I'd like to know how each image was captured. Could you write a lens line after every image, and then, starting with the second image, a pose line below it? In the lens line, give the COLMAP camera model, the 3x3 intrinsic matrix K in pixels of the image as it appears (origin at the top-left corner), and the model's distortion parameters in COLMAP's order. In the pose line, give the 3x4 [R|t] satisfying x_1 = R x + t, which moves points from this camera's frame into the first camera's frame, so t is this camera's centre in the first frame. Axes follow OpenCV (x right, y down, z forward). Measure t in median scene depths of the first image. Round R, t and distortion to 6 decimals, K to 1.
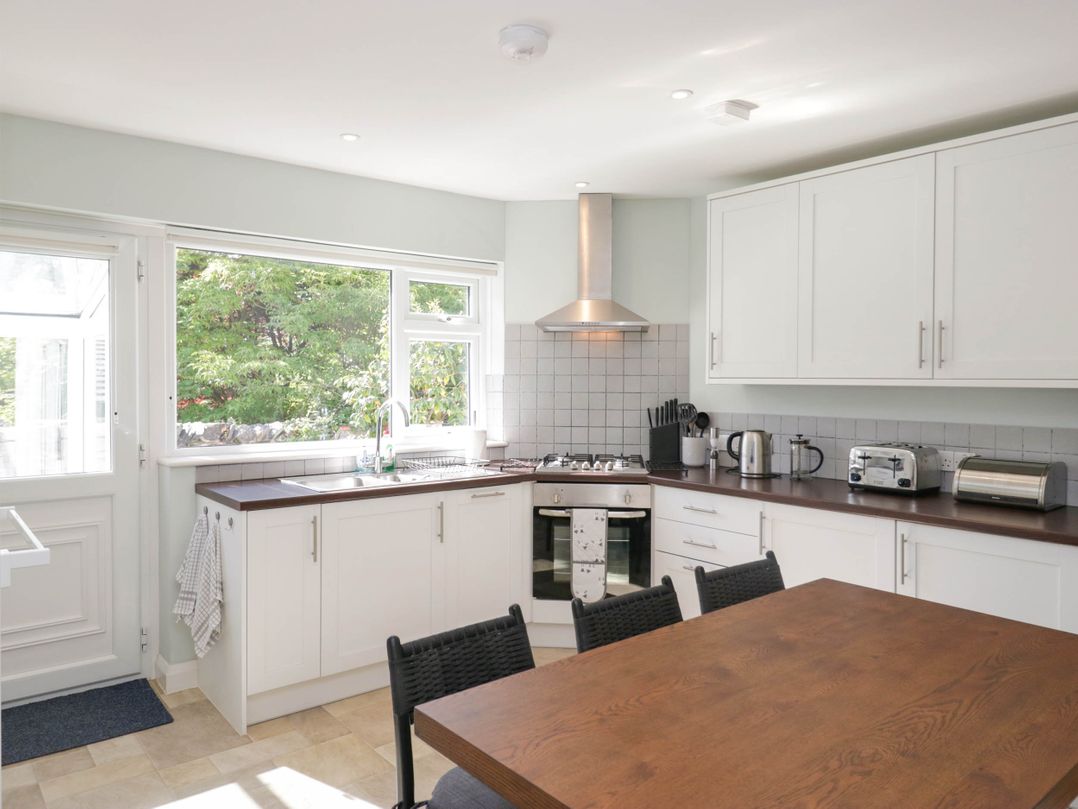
lens RADIAL K [[760.5, 0, 540.1], [0, 760.5, 402.2], [0, 0, 1]] dist [0.008285, 0.000432]
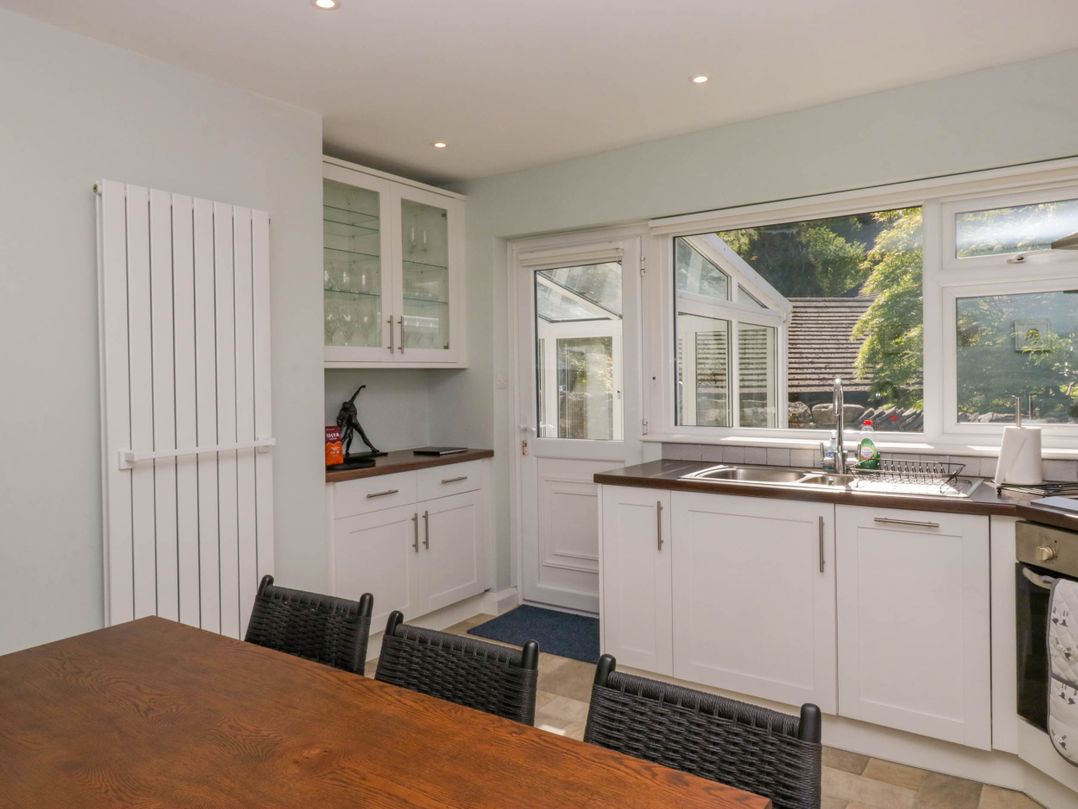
lens RADIAL K [[760.5, 0, 539.9], [0, 760.5, 400.5], [0, 0, 1]] dist [0.008285, 0.000432]
pose [[0.280533, 0.020687, -0.959621, 0.494502], [-0.015490, 0.999735, 0.017023, 0.009922], [0.959719, 0.010089, 0.280780, 0.524122]]
